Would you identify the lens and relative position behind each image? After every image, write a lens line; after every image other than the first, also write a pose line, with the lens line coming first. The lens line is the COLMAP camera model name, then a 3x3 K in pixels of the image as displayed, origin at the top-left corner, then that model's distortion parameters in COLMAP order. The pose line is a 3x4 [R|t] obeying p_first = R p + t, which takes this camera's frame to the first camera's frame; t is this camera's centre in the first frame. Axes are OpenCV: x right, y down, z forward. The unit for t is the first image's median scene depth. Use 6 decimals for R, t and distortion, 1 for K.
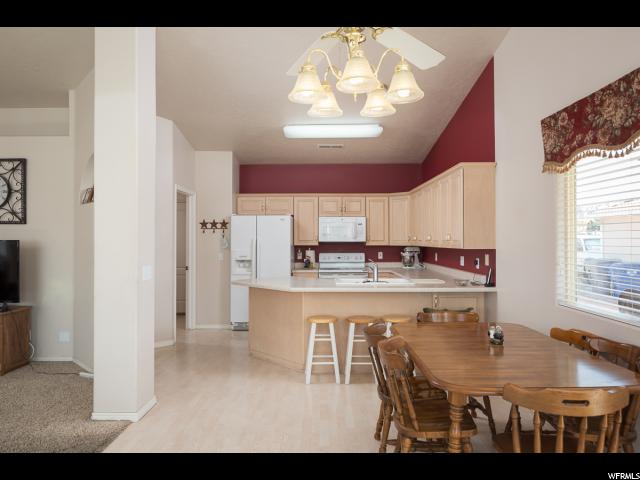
lens RADIAL K [[427.1, 0, 319.8], [0, 427.1, 233.2], [0, 0, 1]] dist [-0.004023, -0.000826]
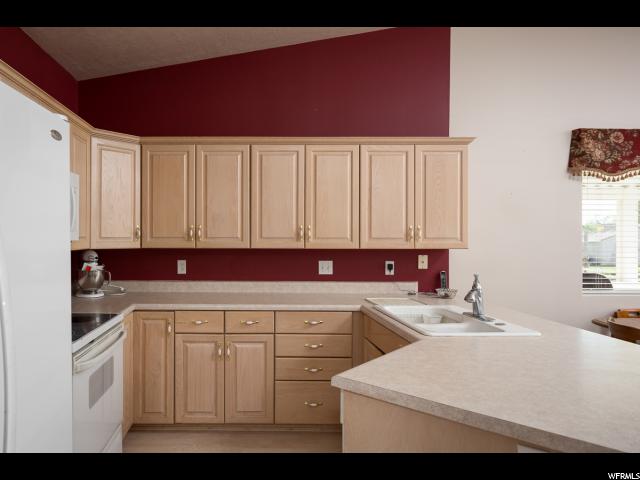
lens RADIAL K [[427.1, 0, 319.8], [0, 427.1, 233.2], [0, 0, 1]] dist [-0.004023, -0.000826]
pose [[0.017253, 0.004575, 0.999841, -0.259837], [-0.018062, 0.999828, -0.004263, 0.010001], [-0.999688, -0.017986, 0.017333, 0.750304]]
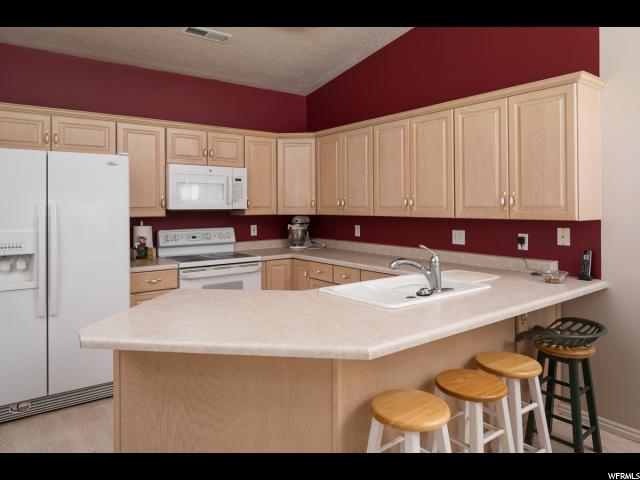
lens RADIAL K [[431.7, 0, 311.5], [0, 431.7, 203.9], [0, 0, 1]] dist [-0.001553, -0.000161]
pose [[0.801467, -0.000491, 0.598038, -0.182321], [-0.005687, 0.999948, 0.008443, 0.006826], [-0.598011, -0.010168, 0.801423, 0.448528]]
